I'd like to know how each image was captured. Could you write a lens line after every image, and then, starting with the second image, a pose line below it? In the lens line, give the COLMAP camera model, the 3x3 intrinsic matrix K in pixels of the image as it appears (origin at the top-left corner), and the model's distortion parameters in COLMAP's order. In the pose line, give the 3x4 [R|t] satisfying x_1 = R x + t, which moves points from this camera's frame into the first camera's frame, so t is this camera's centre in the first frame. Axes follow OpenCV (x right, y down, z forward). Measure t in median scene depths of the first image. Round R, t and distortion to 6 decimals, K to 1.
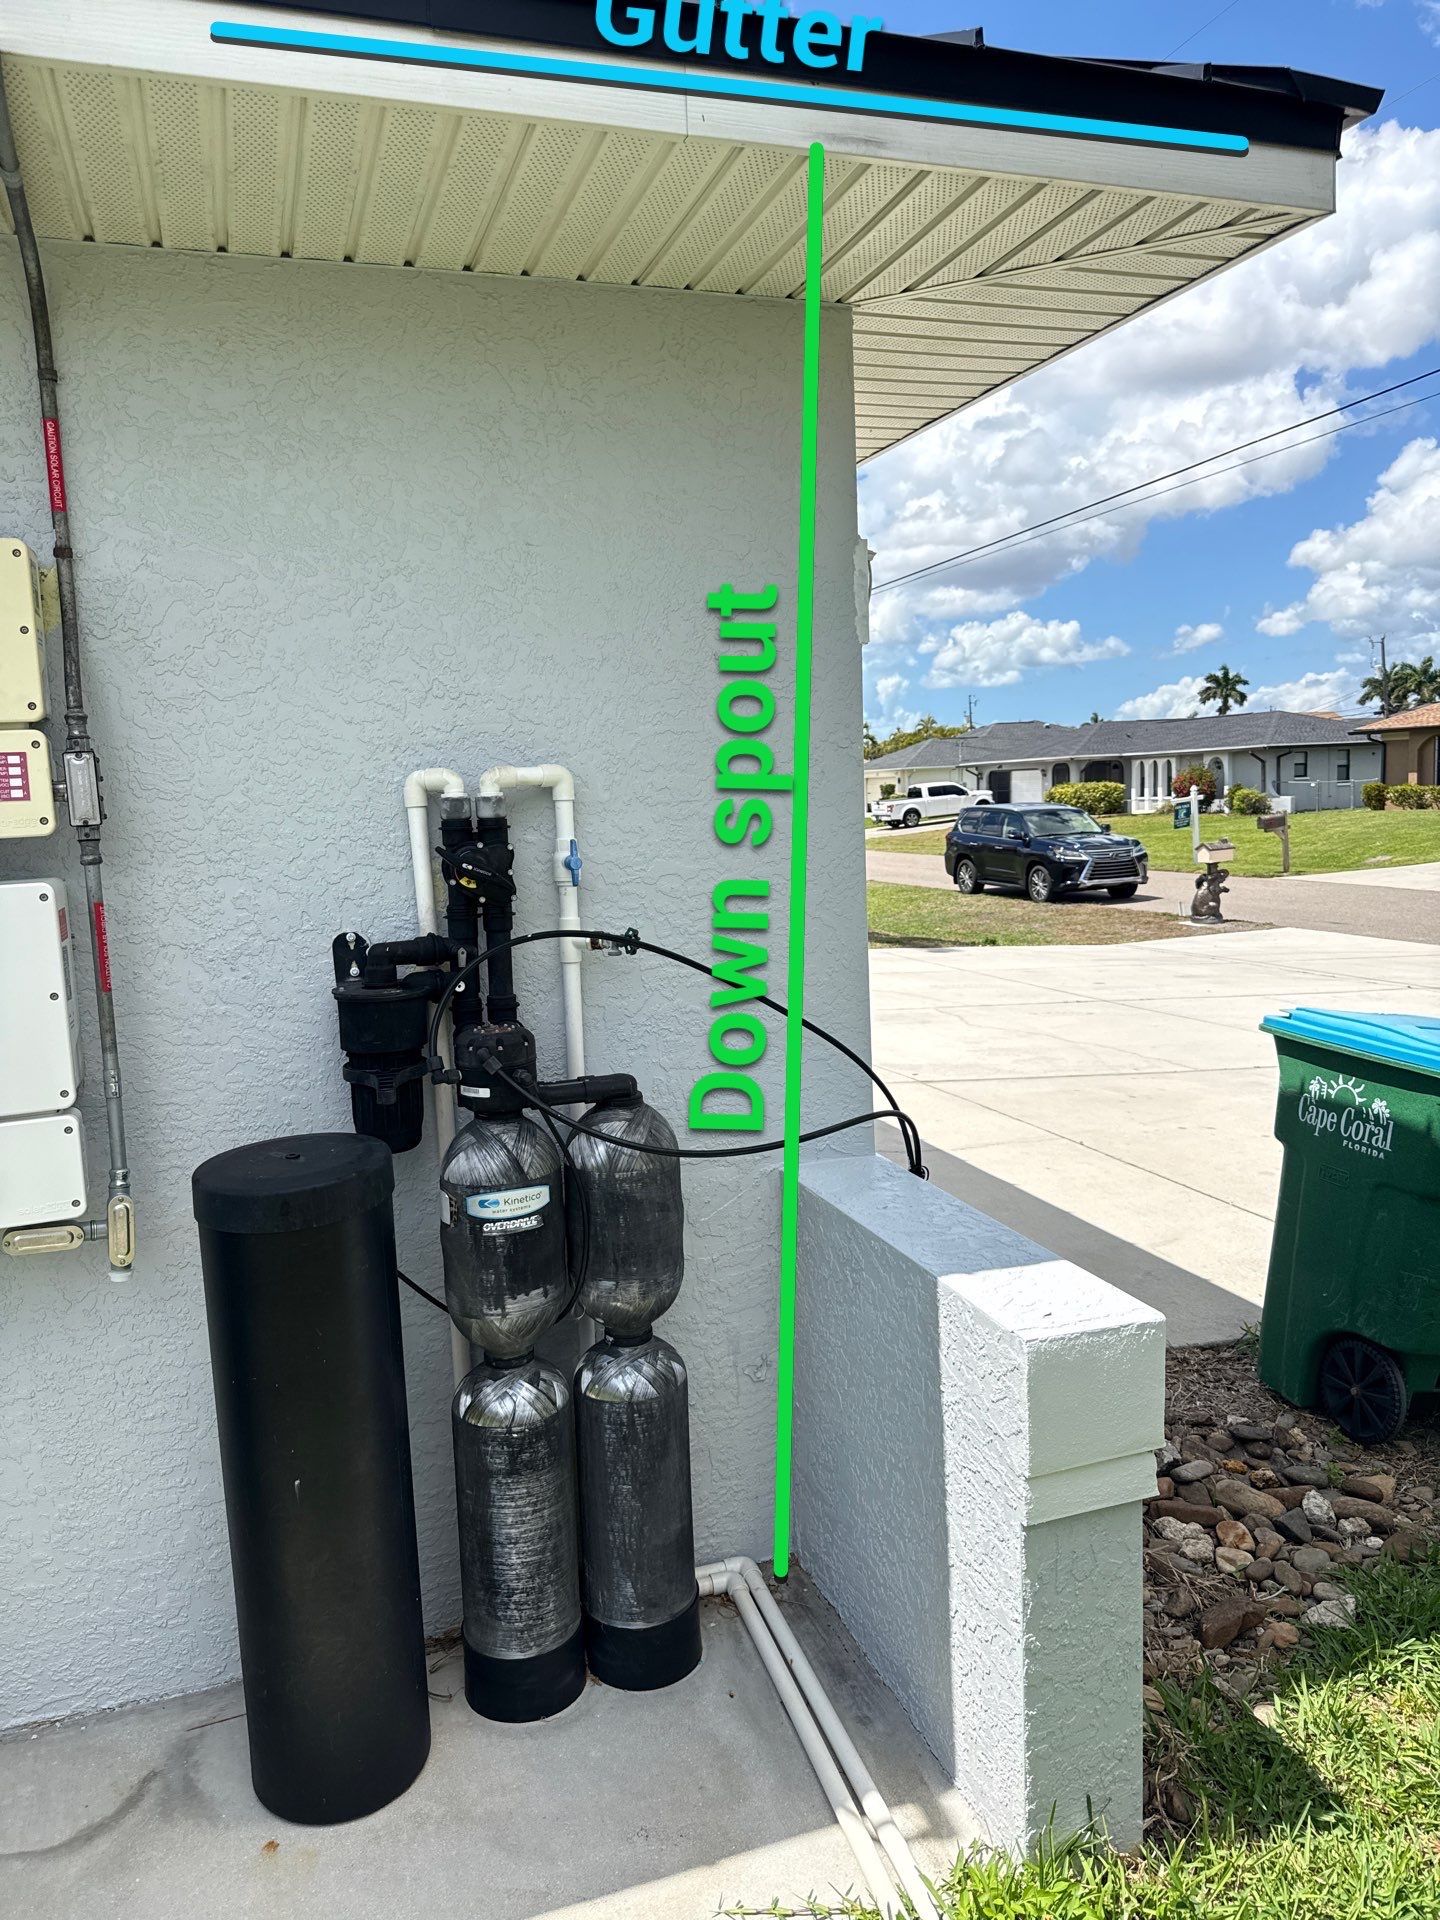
lens RADIAL K [[1397.8, 0, 705.0], [0, 1397.8, 967.4], [0, 0, 1]] dist [0.028073, -0.018949]
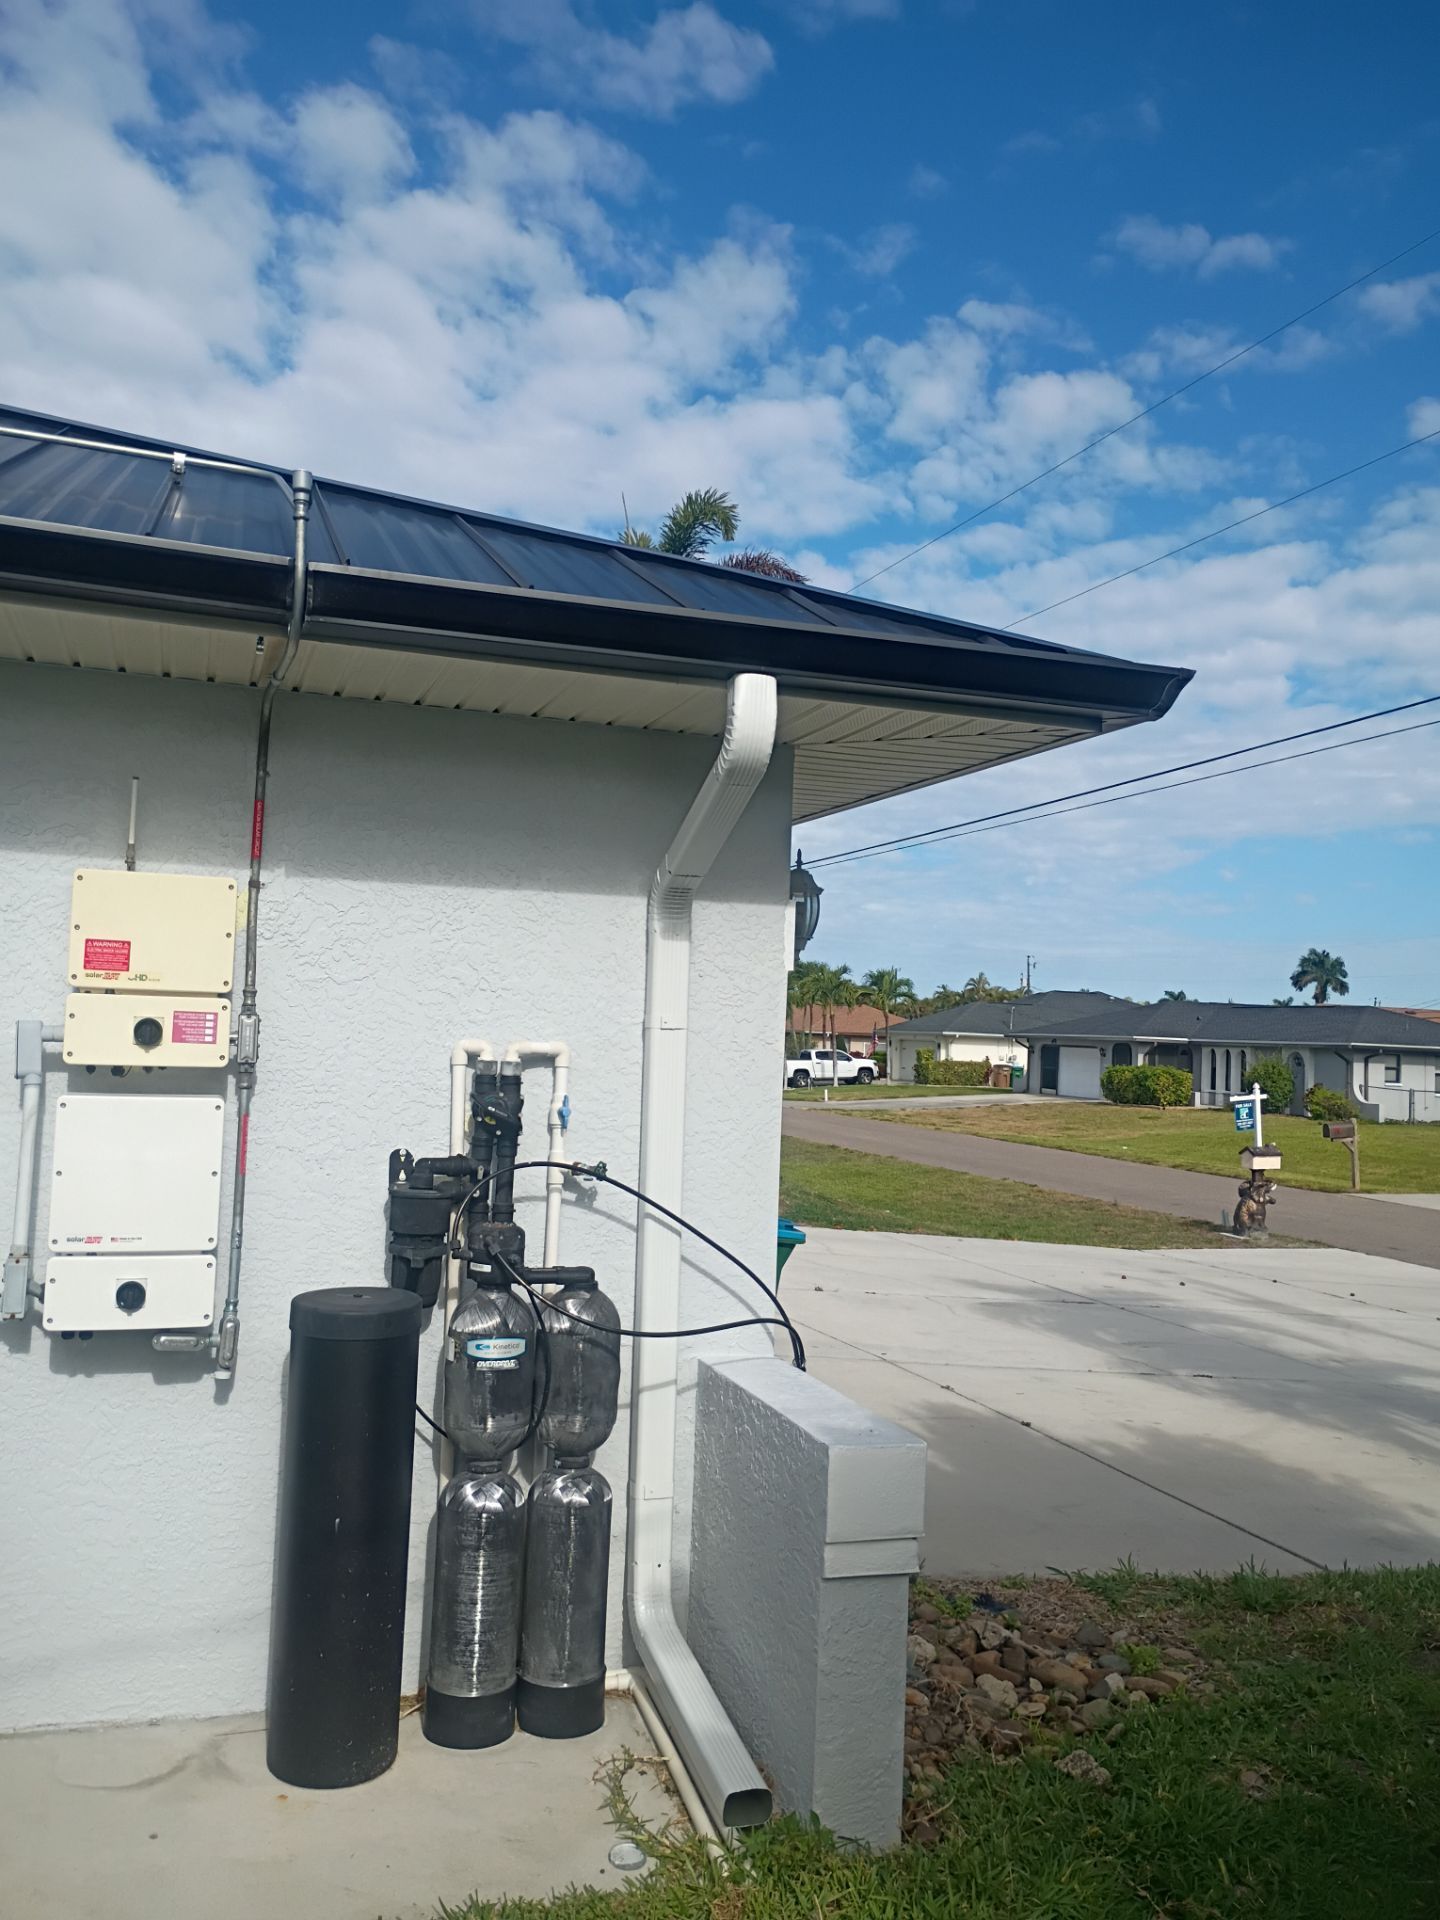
lens RADIAL K [[1660.7, 0, 723.6], [0, 1660.7, 976.1], [0, 0, 1]] dist [0.052584, 0.007786]
pose [[0.996674, 0.081480, 0.001424, 0.053239], [-0.080157, 0.983348, -0.163097, 0.052082], [-0.014689, 0.162440, 0.986609, -0.696314]]
